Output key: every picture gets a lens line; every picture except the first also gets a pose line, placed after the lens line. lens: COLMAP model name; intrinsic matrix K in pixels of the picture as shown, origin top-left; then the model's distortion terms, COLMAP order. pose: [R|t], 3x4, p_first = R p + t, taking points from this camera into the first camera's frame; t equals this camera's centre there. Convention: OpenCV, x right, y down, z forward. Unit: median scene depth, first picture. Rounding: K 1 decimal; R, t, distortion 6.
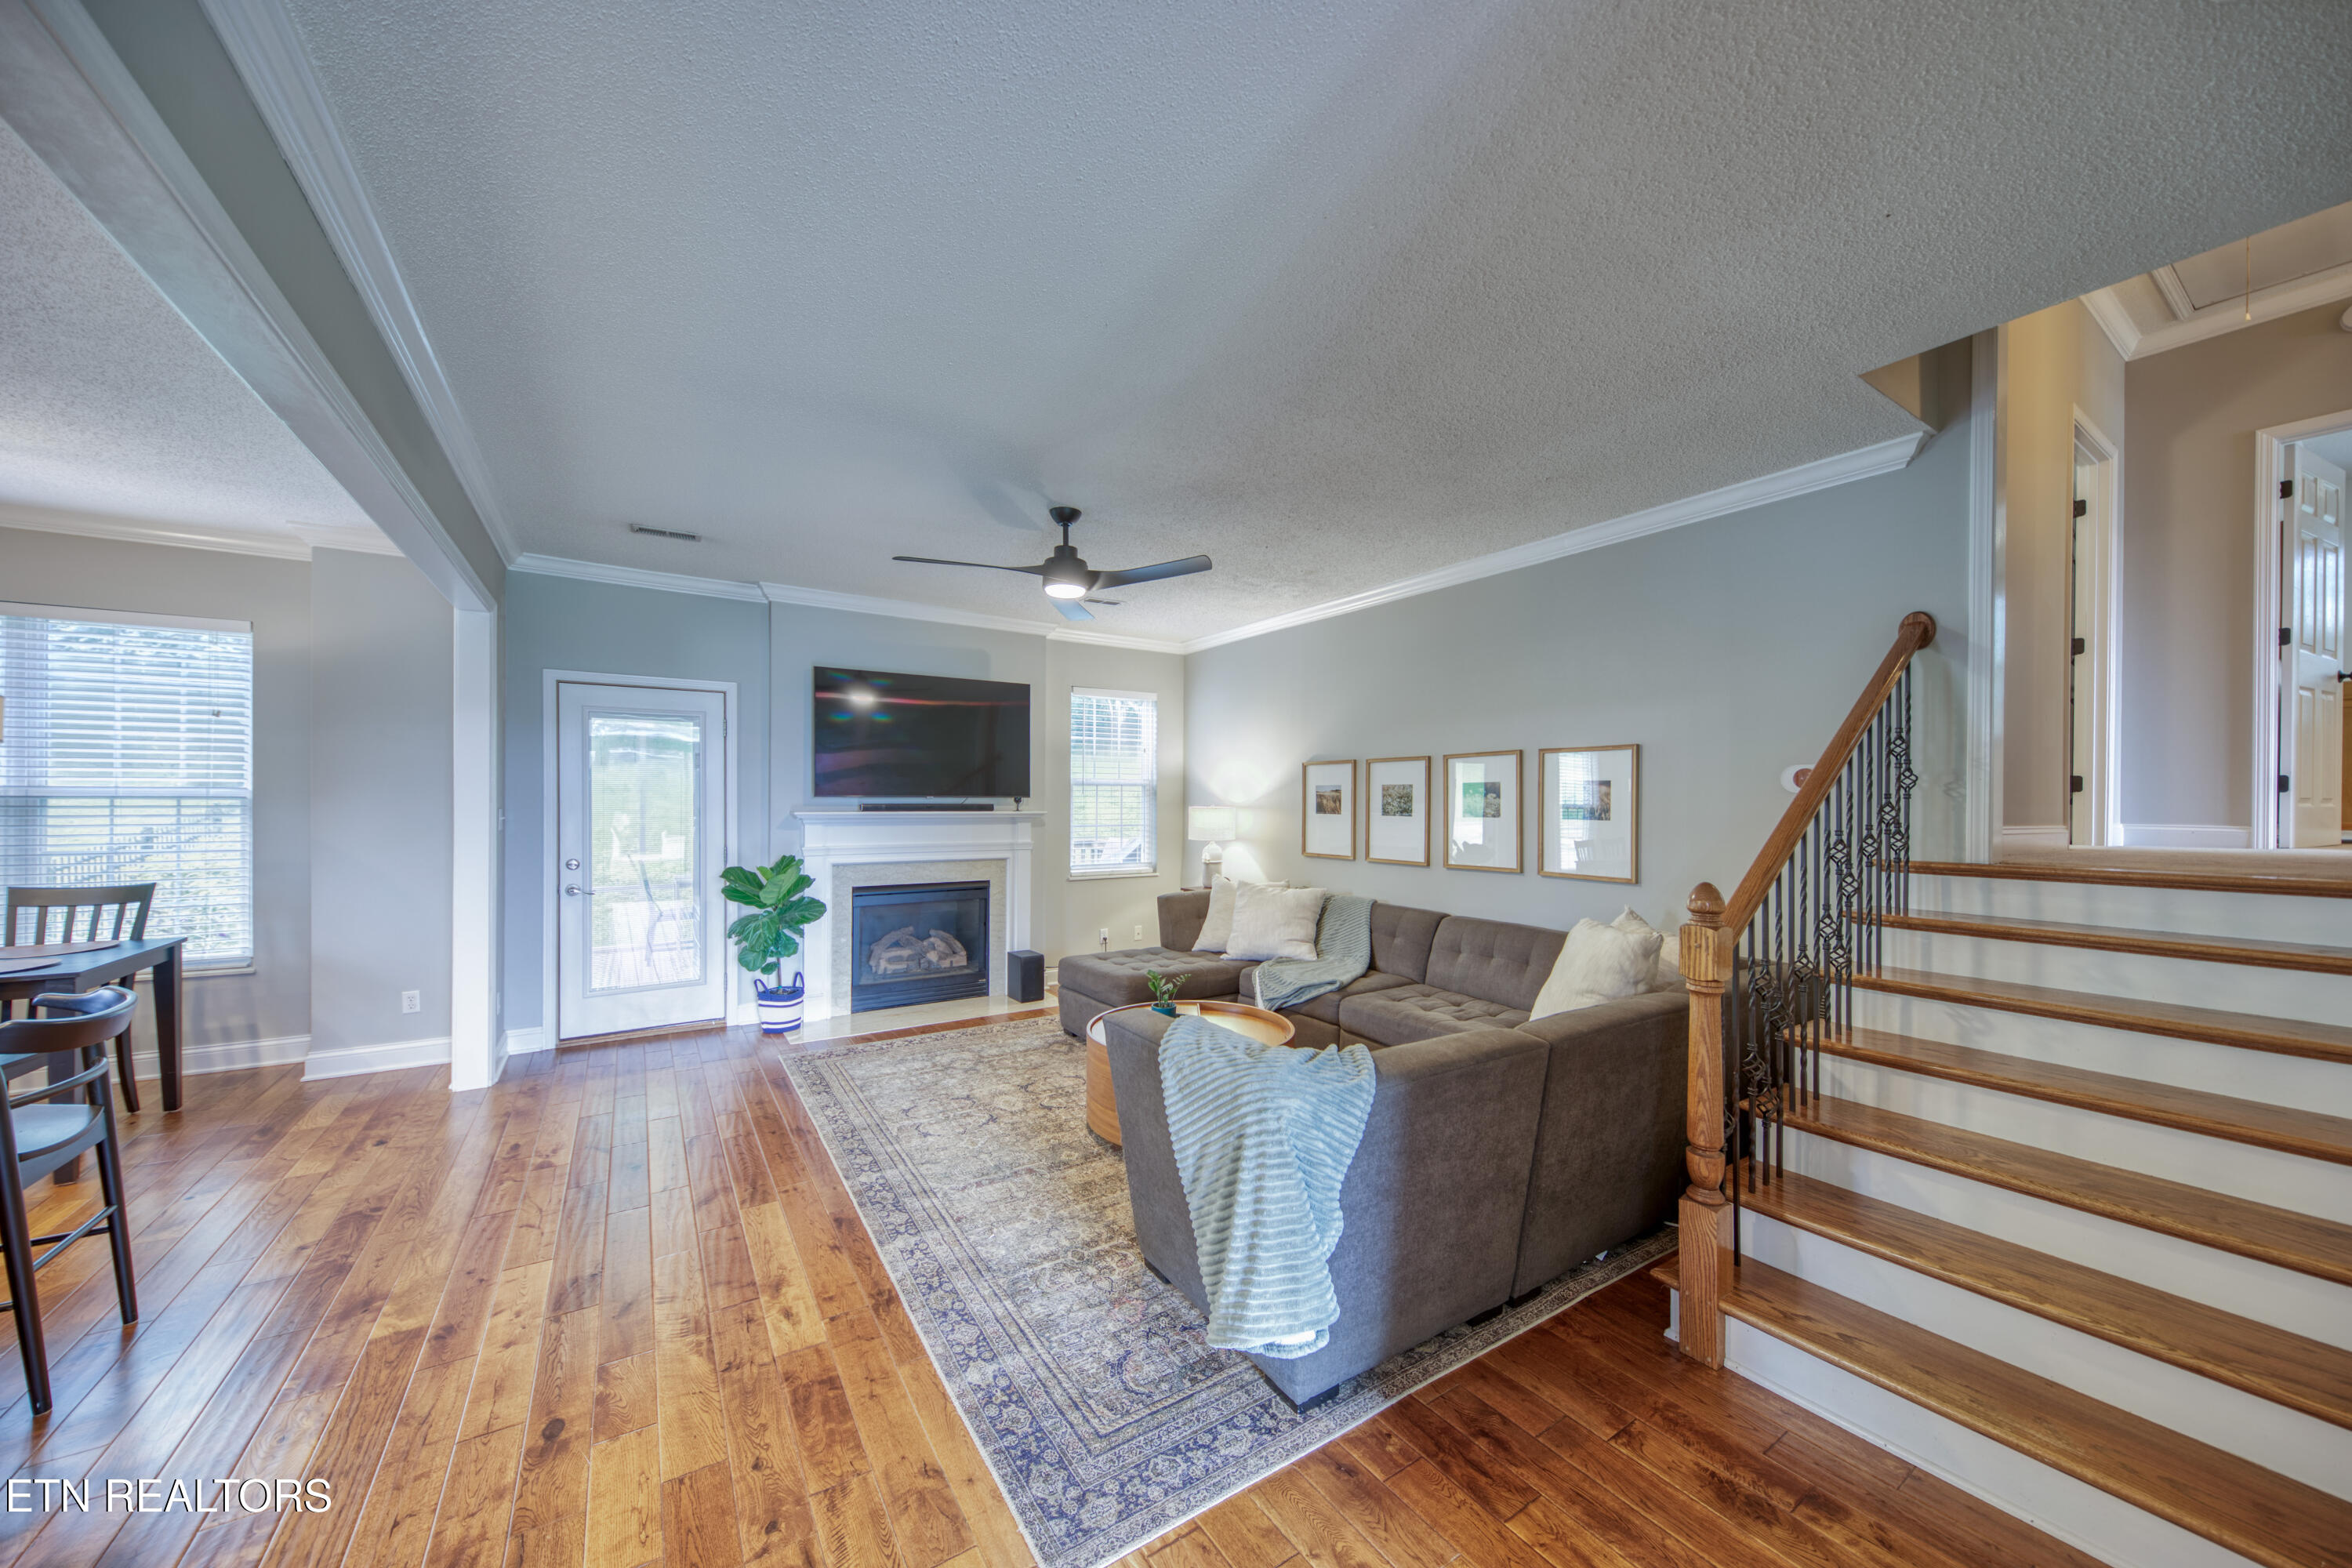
lens RADIAL K [[843.3, 0, 1187.8], [0, 843.3, 787.6], [0, 0, 1]] dist [0.003158, -0.000955]
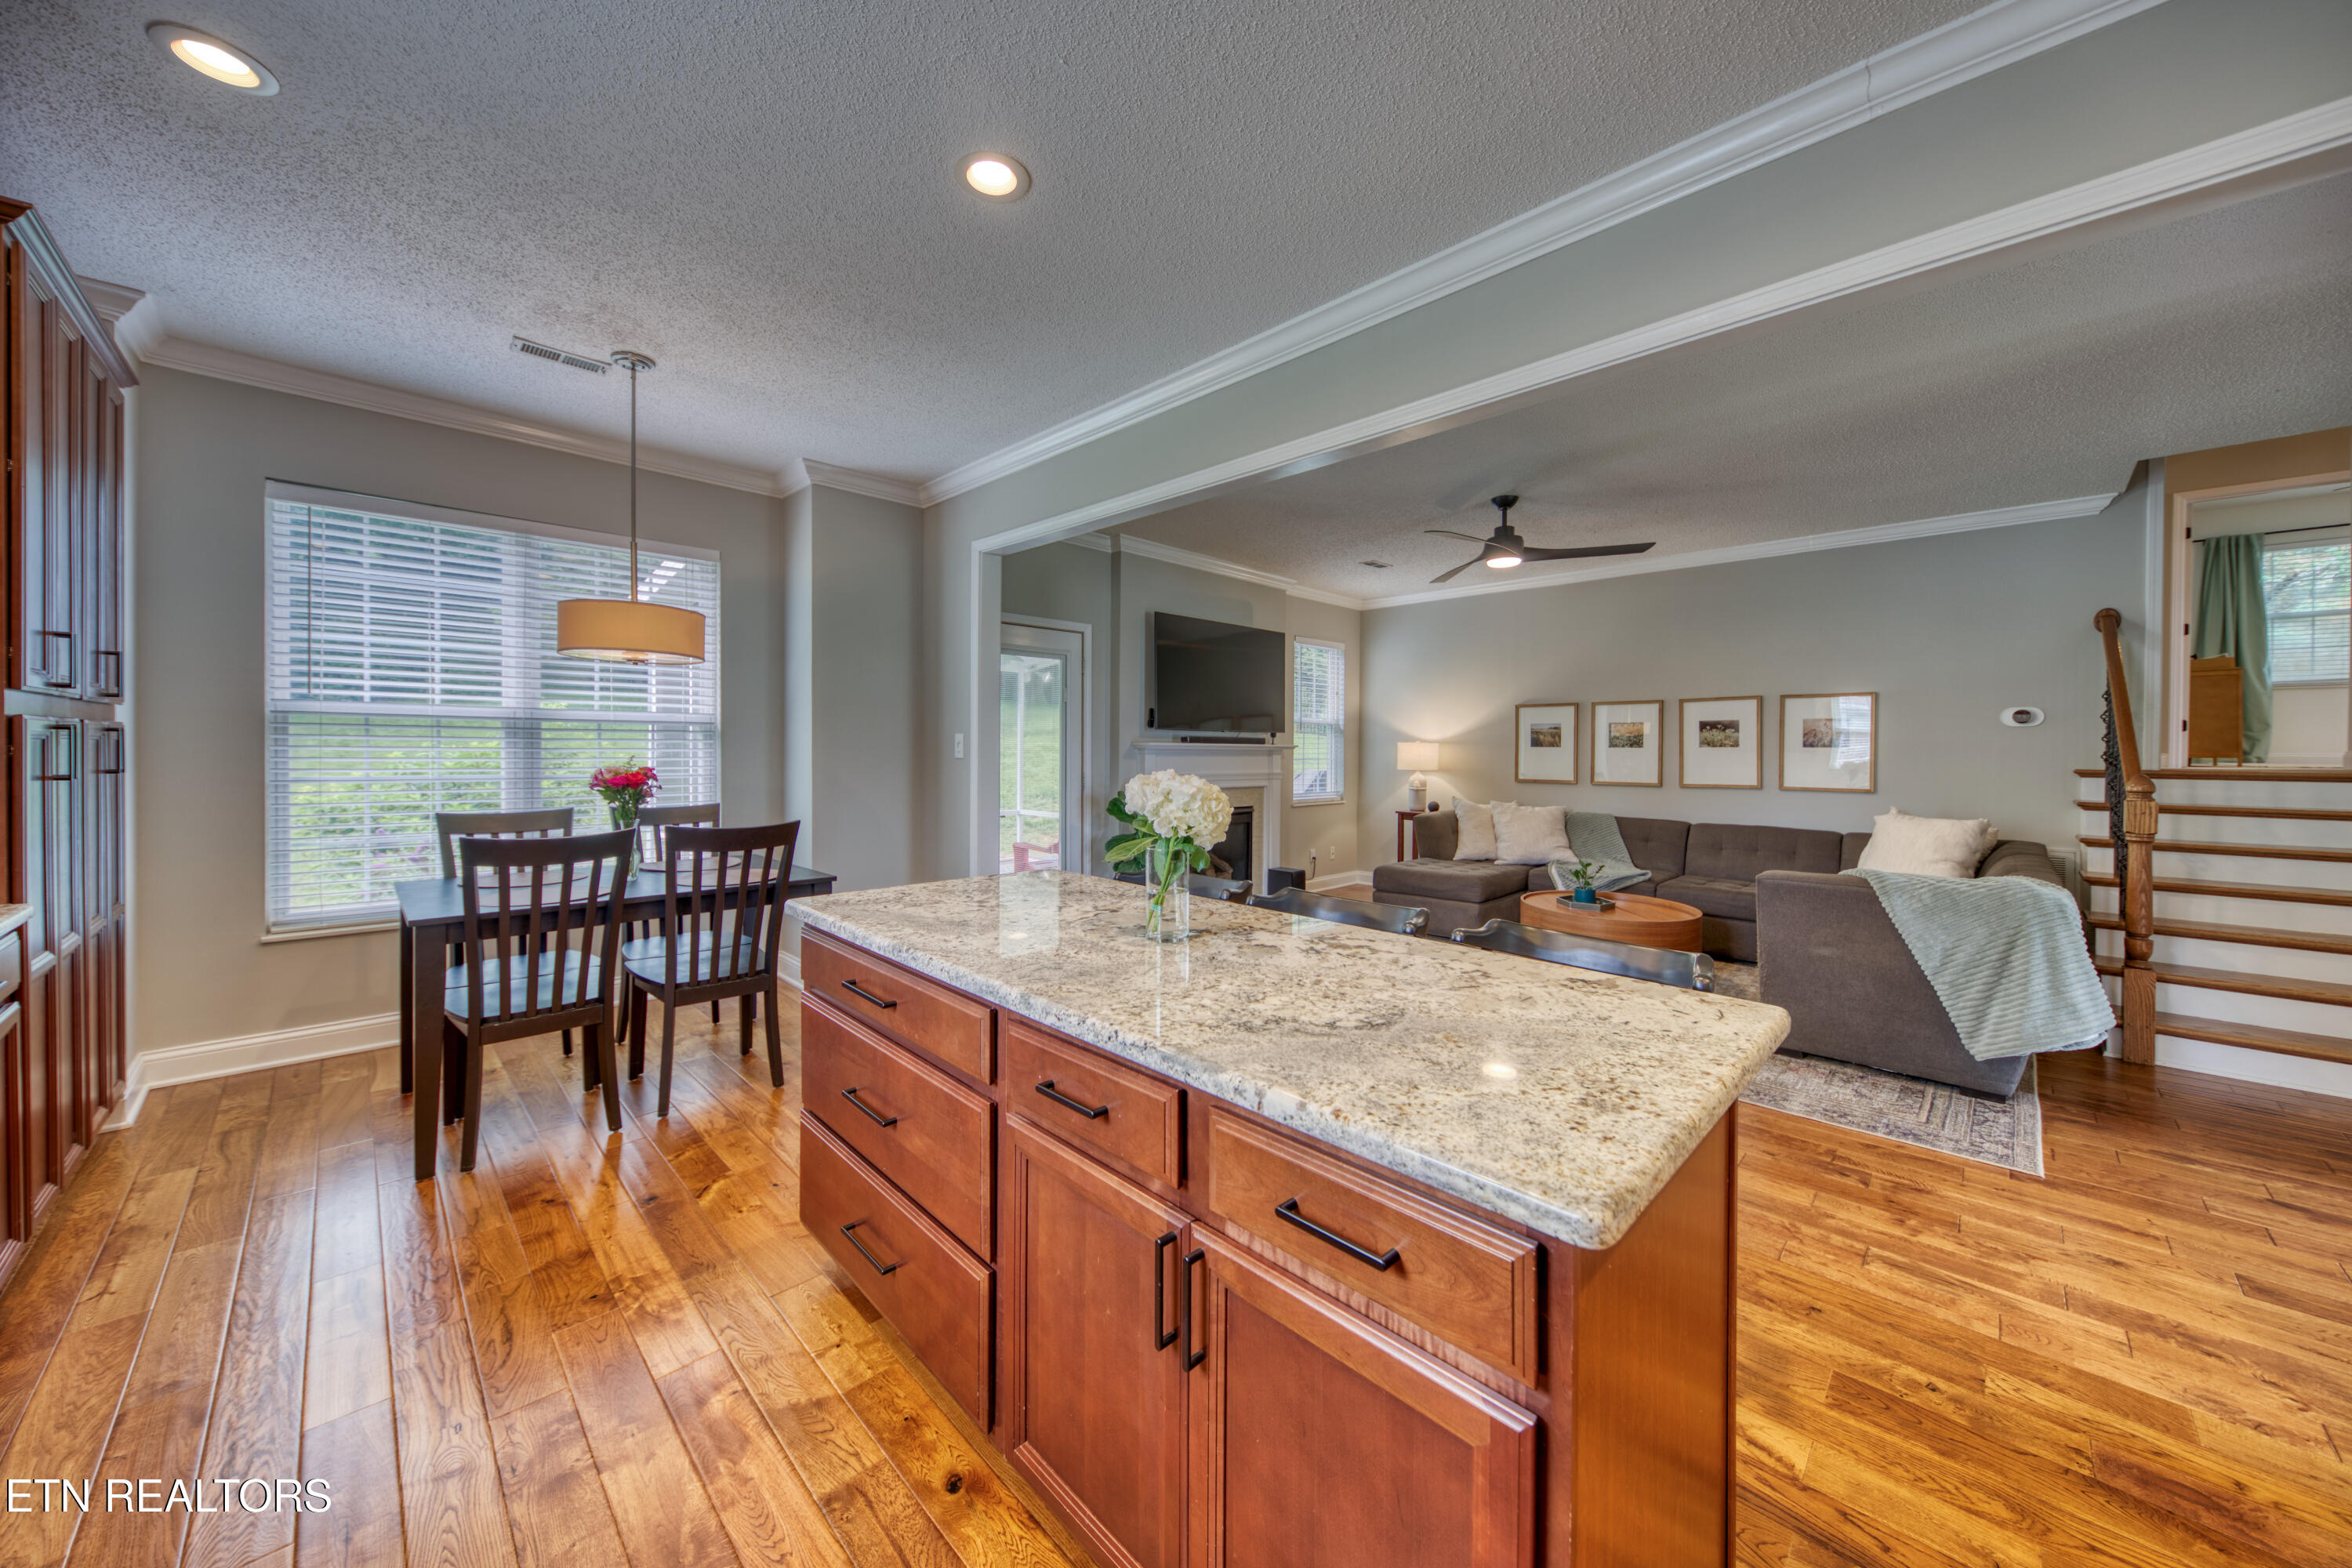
lens RADIAL K [[843.3, 0, 1170.3], [0, 843.3, 744.9], [0, 0, 1]] dist [0.003158, -0.000955]
pose [[0.978515, 0.004296, 0.206131, -0.651583], [-0.006728, 0.999916, 0.011102, 0.019280], [-0.206066, -0.012250, 0.978461, -0.088718]]
